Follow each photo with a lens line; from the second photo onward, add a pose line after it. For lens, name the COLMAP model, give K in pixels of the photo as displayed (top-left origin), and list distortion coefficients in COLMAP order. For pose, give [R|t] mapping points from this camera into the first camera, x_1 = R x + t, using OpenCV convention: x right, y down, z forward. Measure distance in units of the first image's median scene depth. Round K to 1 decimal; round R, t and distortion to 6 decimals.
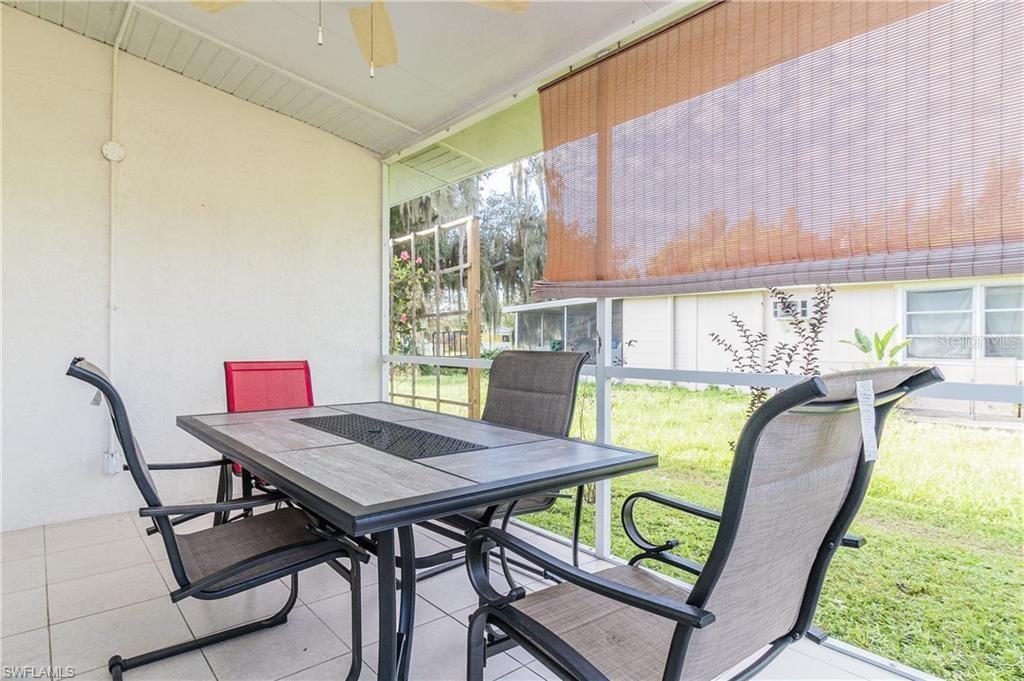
lens RADIAL K [[512.5, 0, 480.8], [0, 512.5, 349.3], [0, 0, 1]] dist [-0.001486, -0.000685]
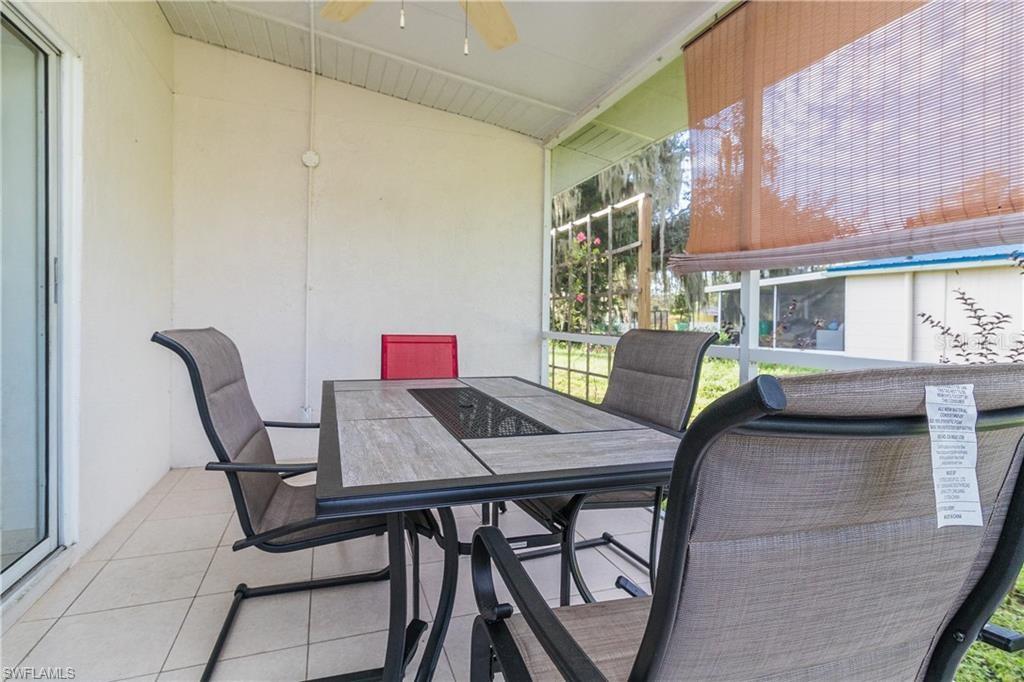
lens RADIAL K [[488.8, 0, 489.3], [0, 488.8, 325.9], [0, 0, 1]] dist [0.001539, -0.000510]
pose [[0.946650, 0.015594, -0.321886, 0.086723], [-0.016266, 0.999868, 0.000602, 0.000672], [0.321852, 0.004666, 0.946778, 0.062065]]
